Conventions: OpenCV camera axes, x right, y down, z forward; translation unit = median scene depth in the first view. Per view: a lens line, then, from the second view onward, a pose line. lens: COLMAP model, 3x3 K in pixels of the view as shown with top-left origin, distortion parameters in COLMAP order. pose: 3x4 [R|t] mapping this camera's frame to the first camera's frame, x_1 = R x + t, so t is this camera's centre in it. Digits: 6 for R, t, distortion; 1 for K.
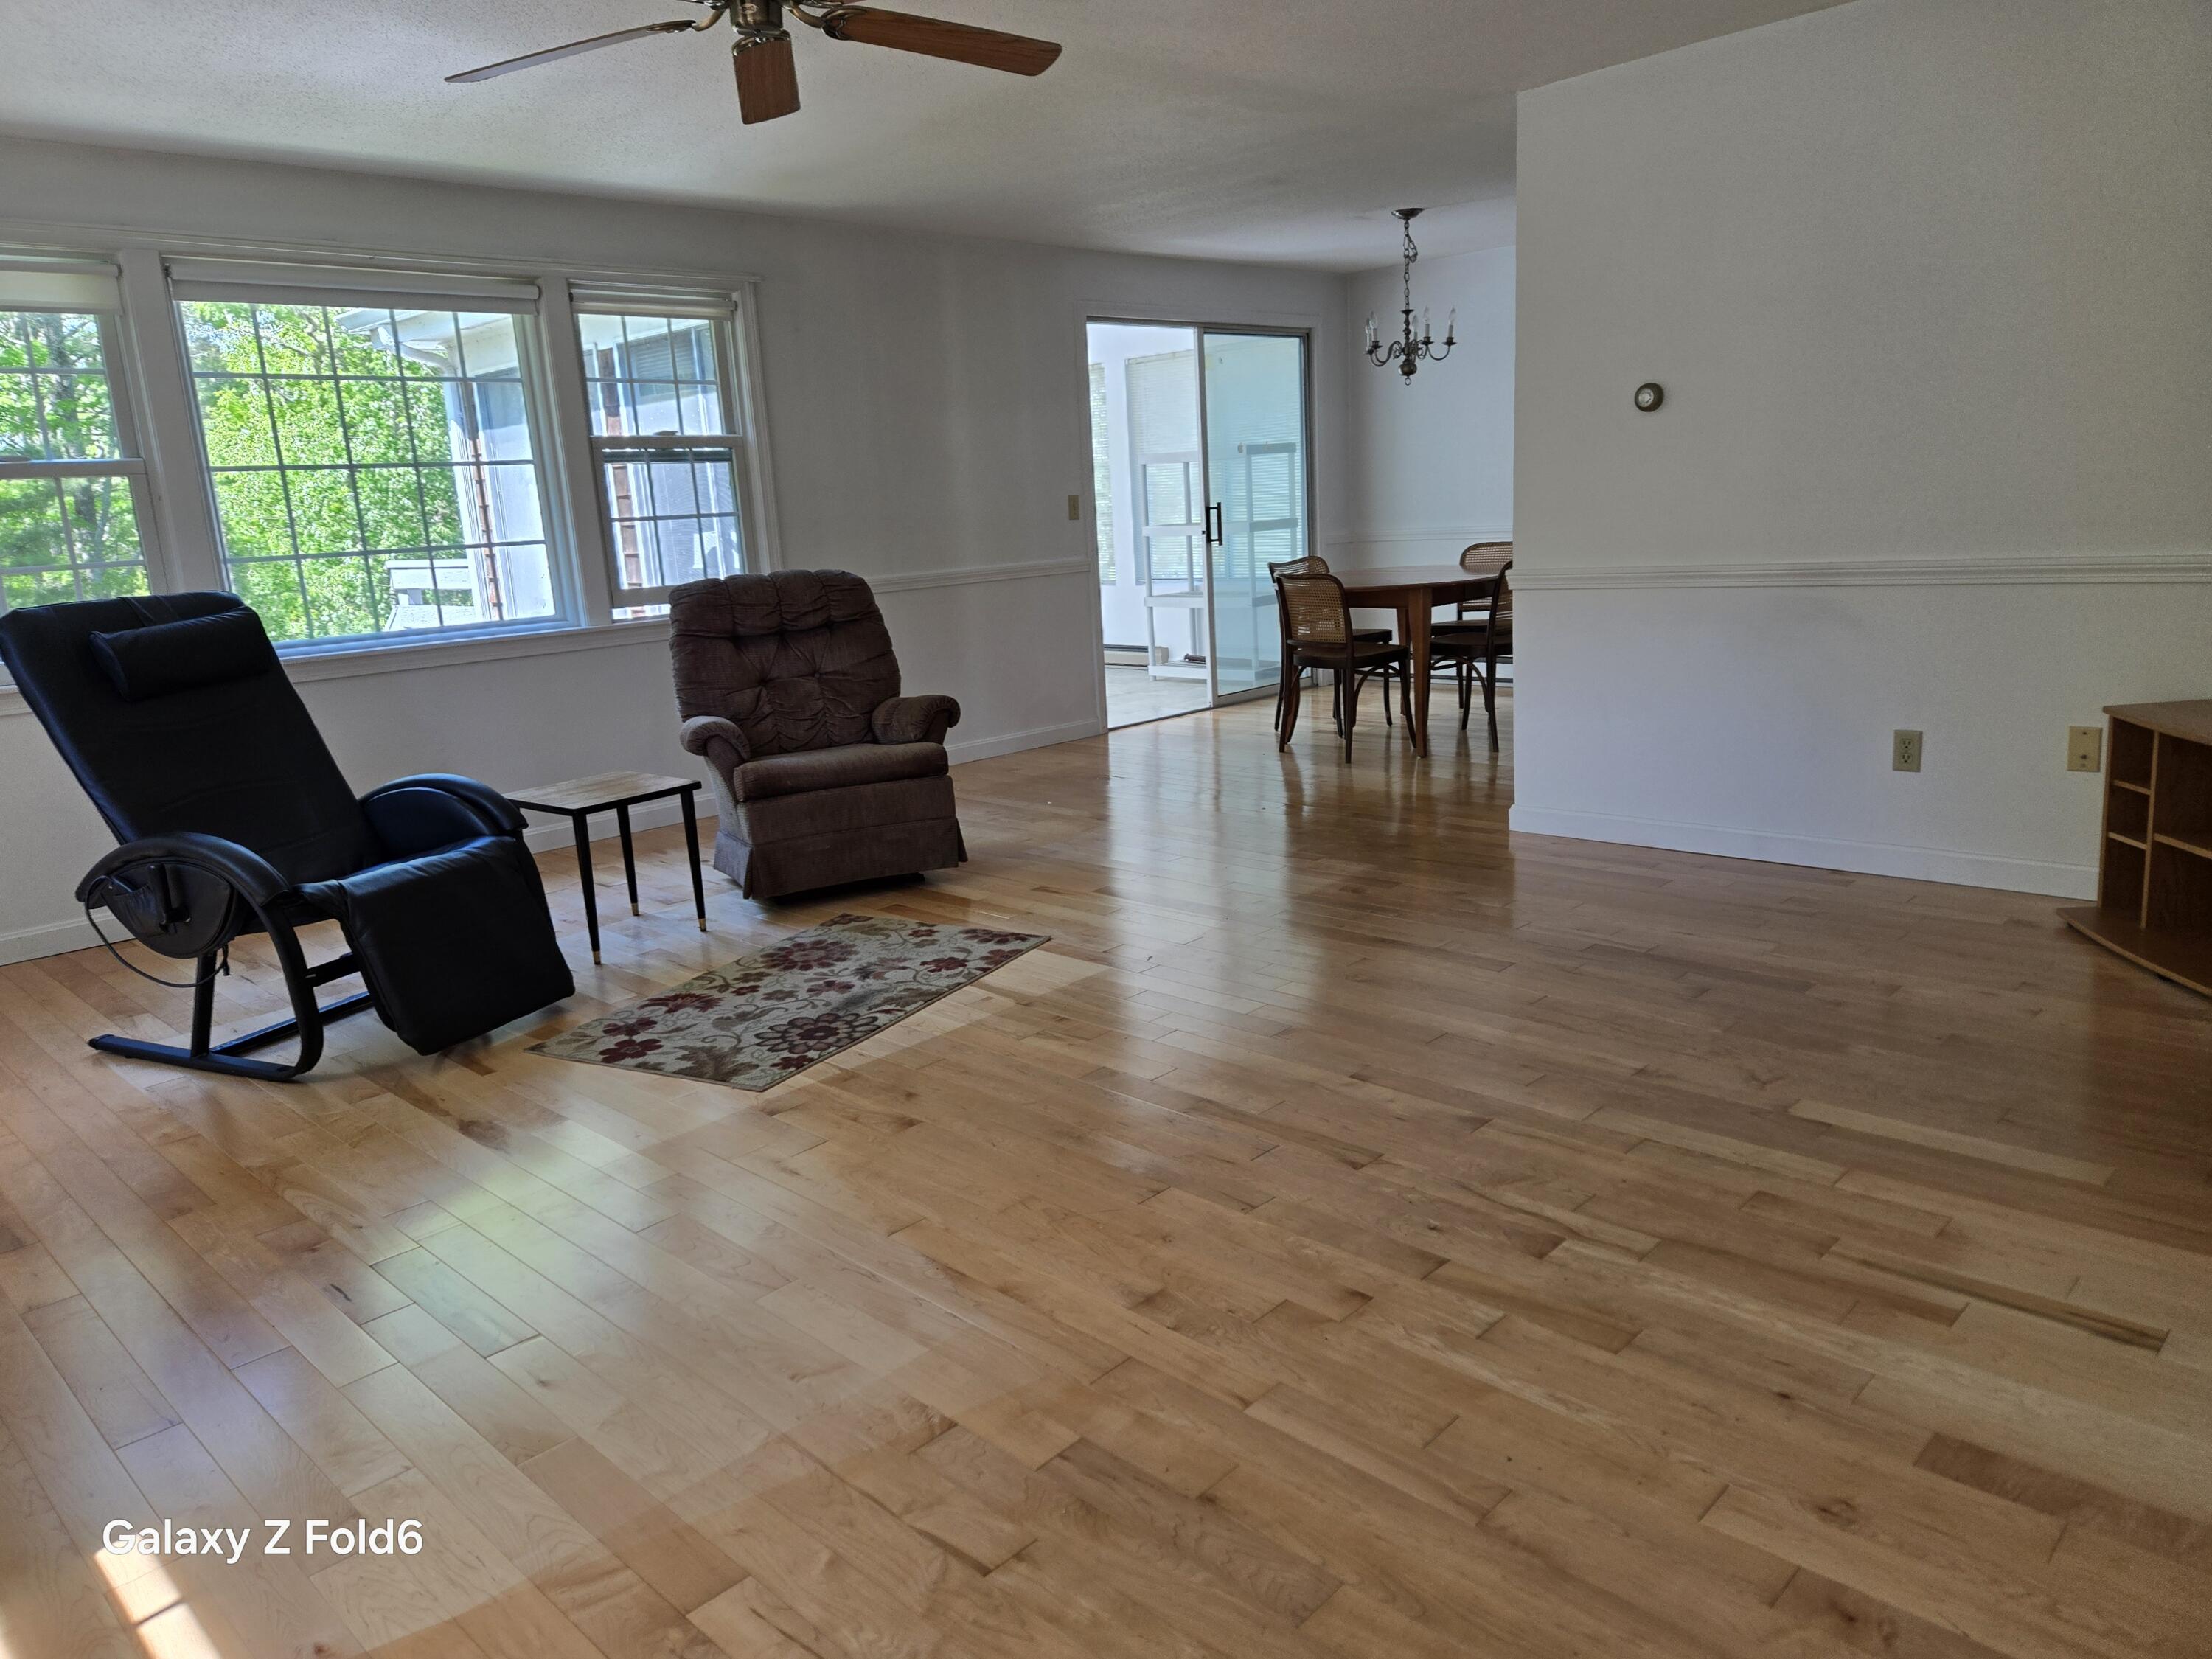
lens RADIAL K [[1501.2, 0, 1106.0], [0, 1501.2, 829.5], [0, 0, 1]] dist [0.059966, -0.056223]
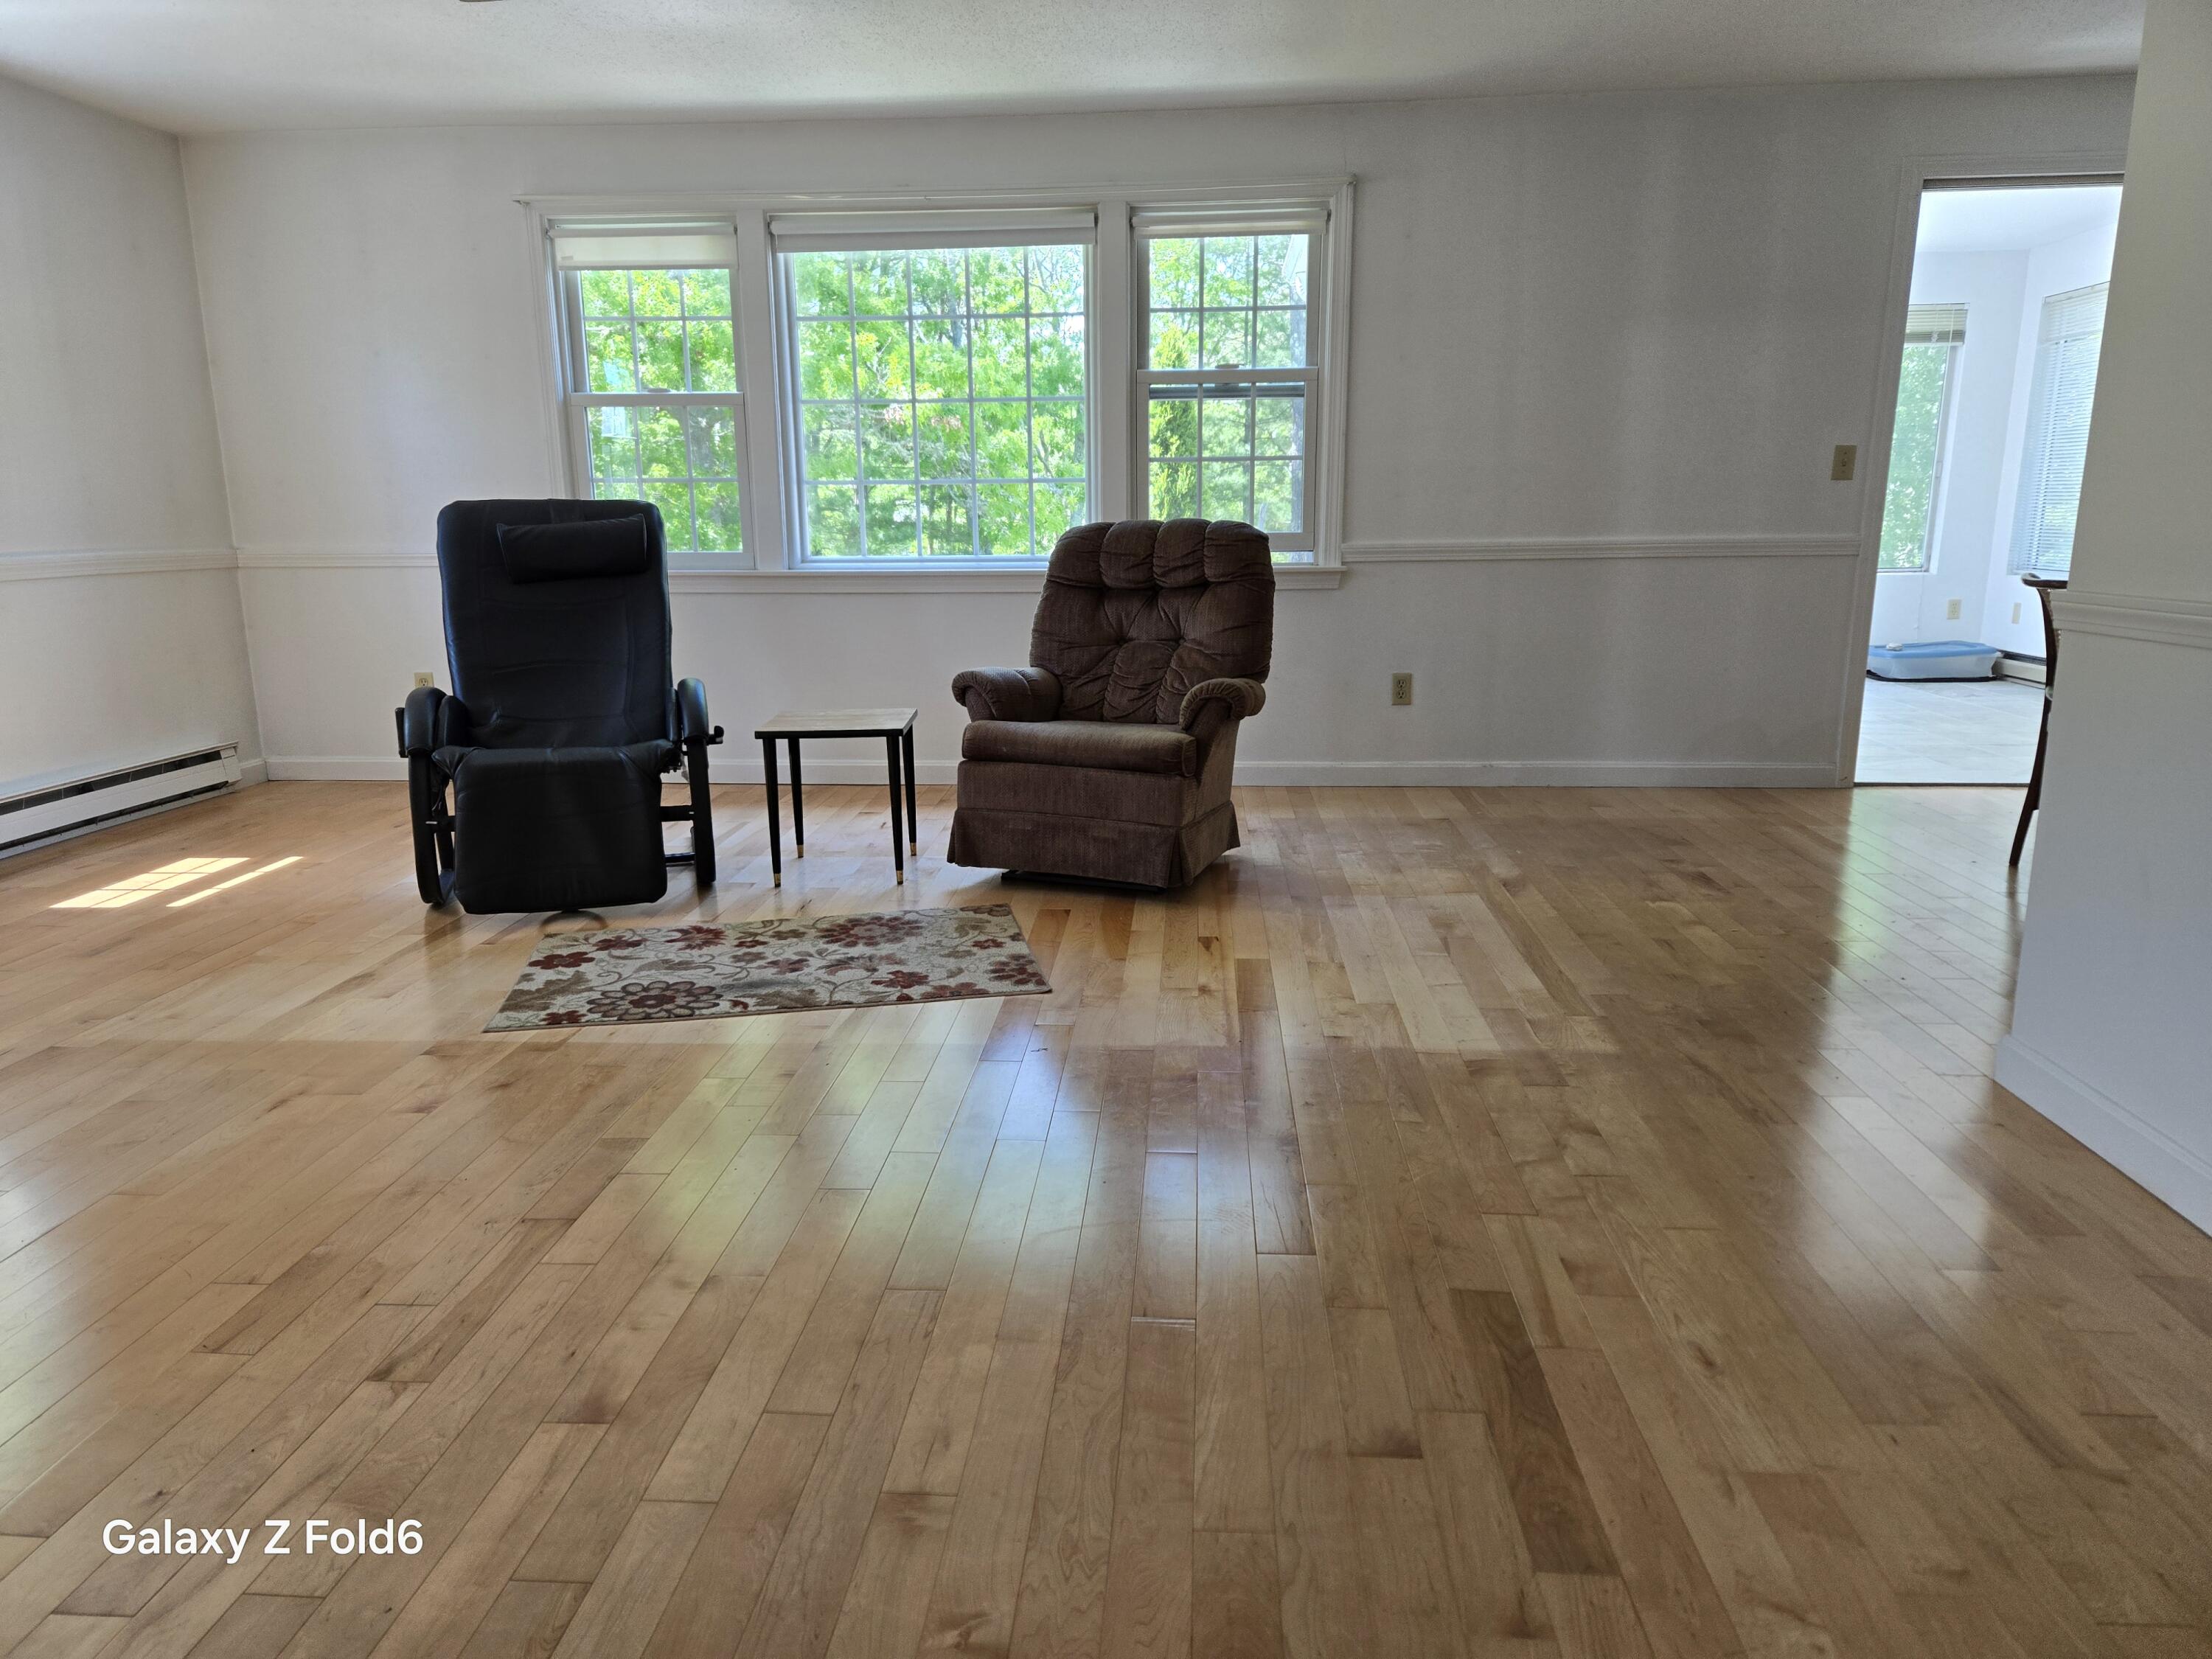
lens RADIAL K [[1461.3, 0, 1107.4], [0, 1461.3, 858.2], [0, 0, 1]] dist [0.063379, -0.051821]
pose [[0.641711, 0.227409, -0.732456, 0.561229], [-0.190901, 0.972332, 0.134635, -0.111947], [0.742808, 0.053430, 0.667369, 0.527061]]
